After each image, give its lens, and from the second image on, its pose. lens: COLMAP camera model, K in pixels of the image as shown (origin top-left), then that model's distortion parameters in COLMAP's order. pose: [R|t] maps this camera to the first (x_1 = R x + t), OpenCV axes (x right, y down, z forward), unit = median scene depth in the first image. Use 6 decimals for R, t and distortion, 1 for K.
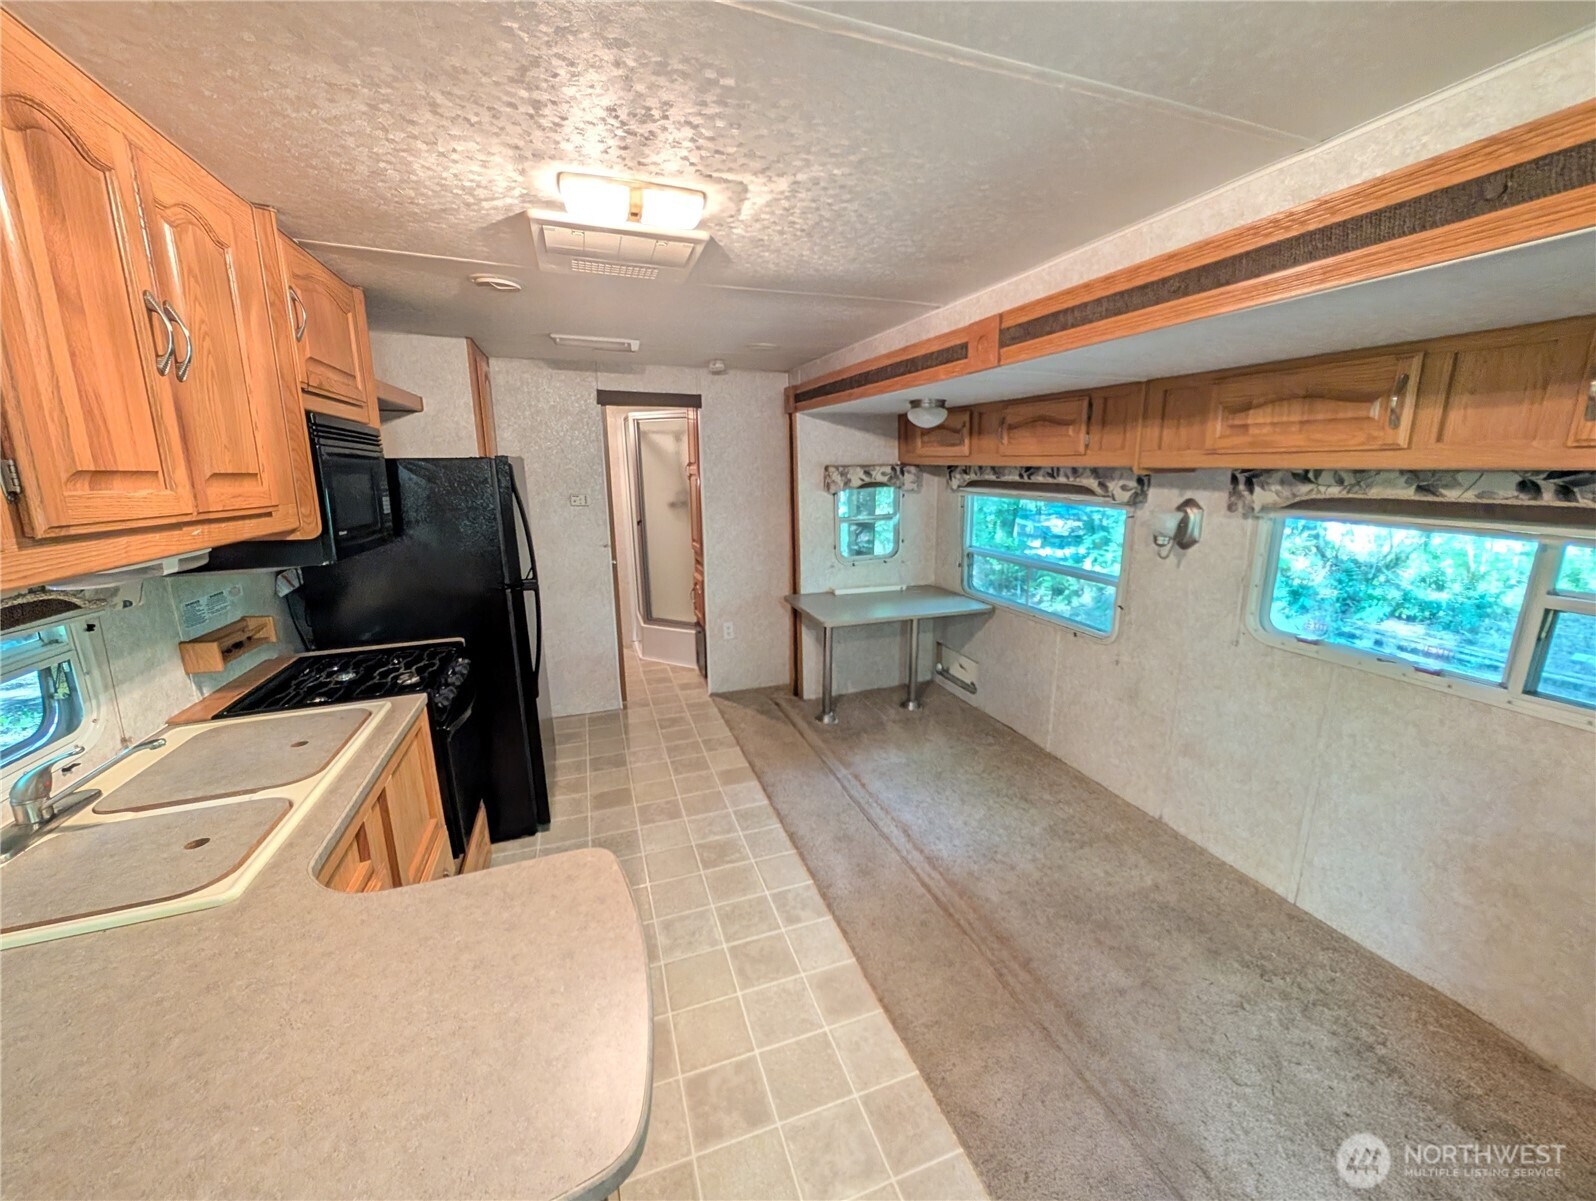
lens RADIAL K [[605.6, 0, 801.9], [0, 605.6, 597.7], [0, 0, 1]] dist [-0.001423, 0.000521]
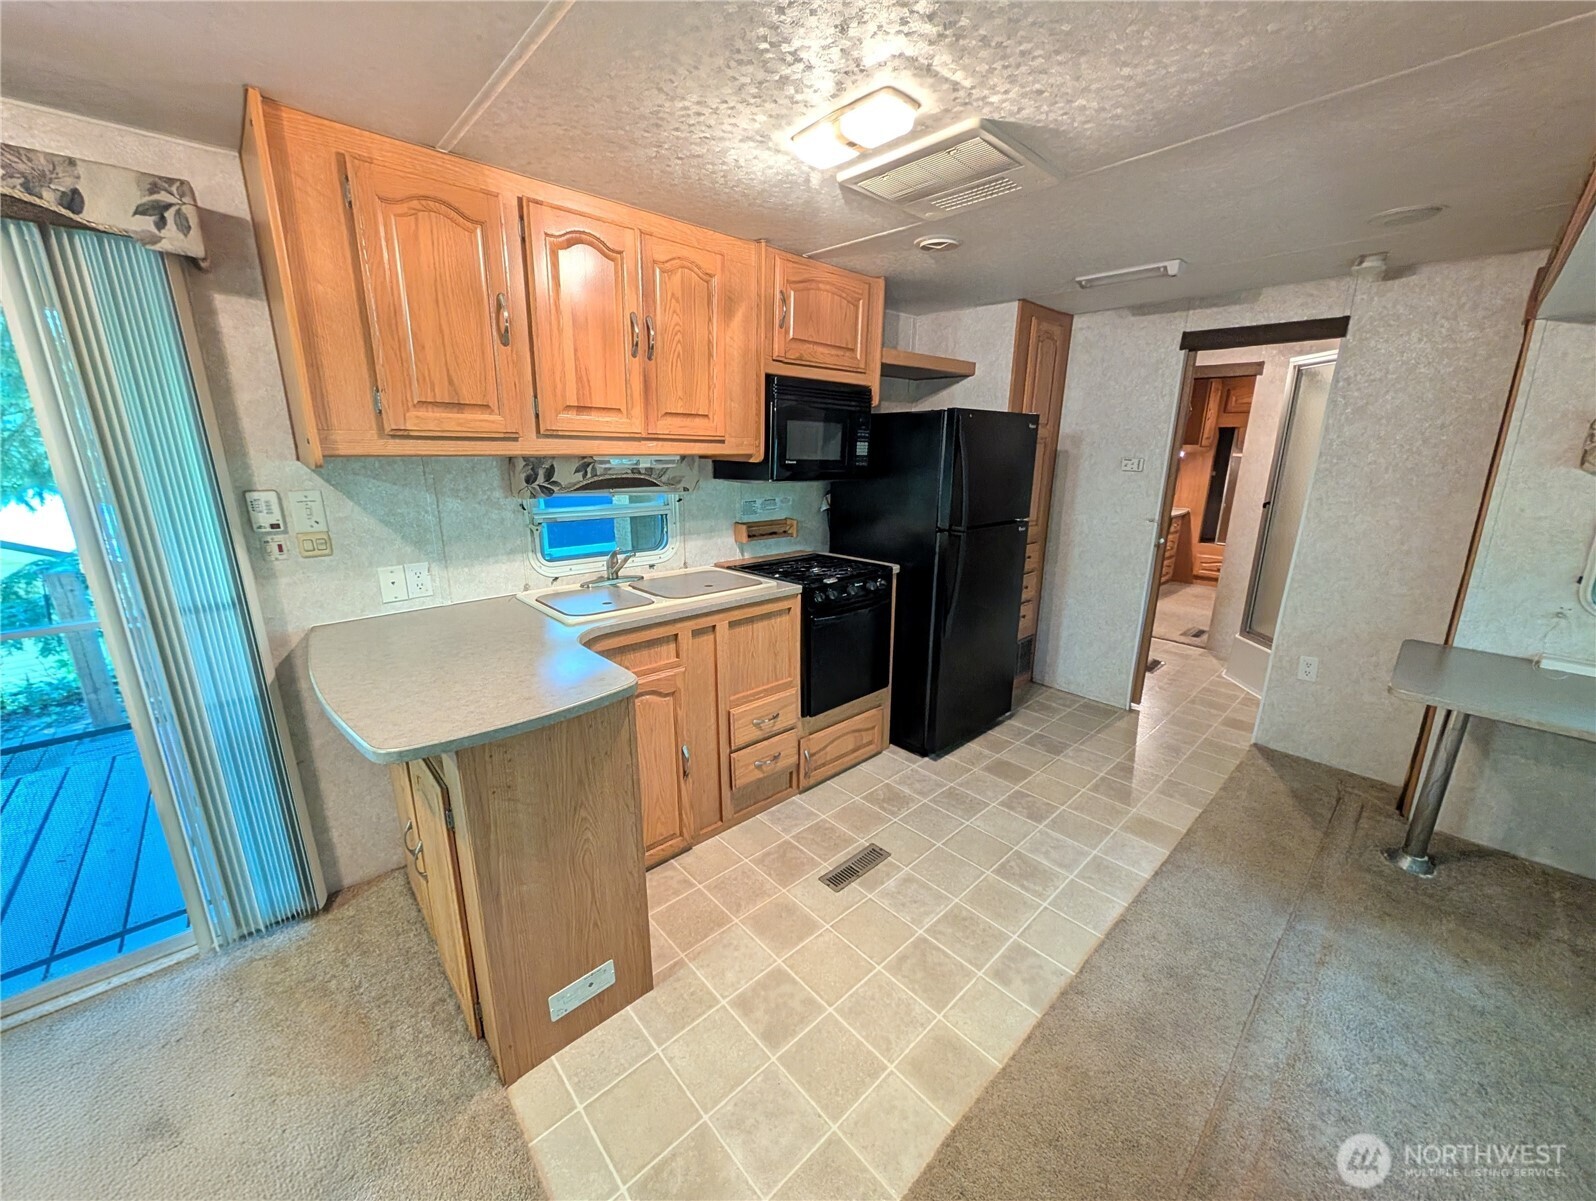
lens RADIAL K [[605.6, 0, 796.7], [0, 605.6, 599.2], [0, 0, 1]] dist [-0.001423, 0.000521]
pose [[0.386816, 0.237198, -0.891129, 0.439184], [-0.208038, 0.963887, 0.166261, -0.026134], [0.898384, 0.121076, 0.422193, 0.328156]]
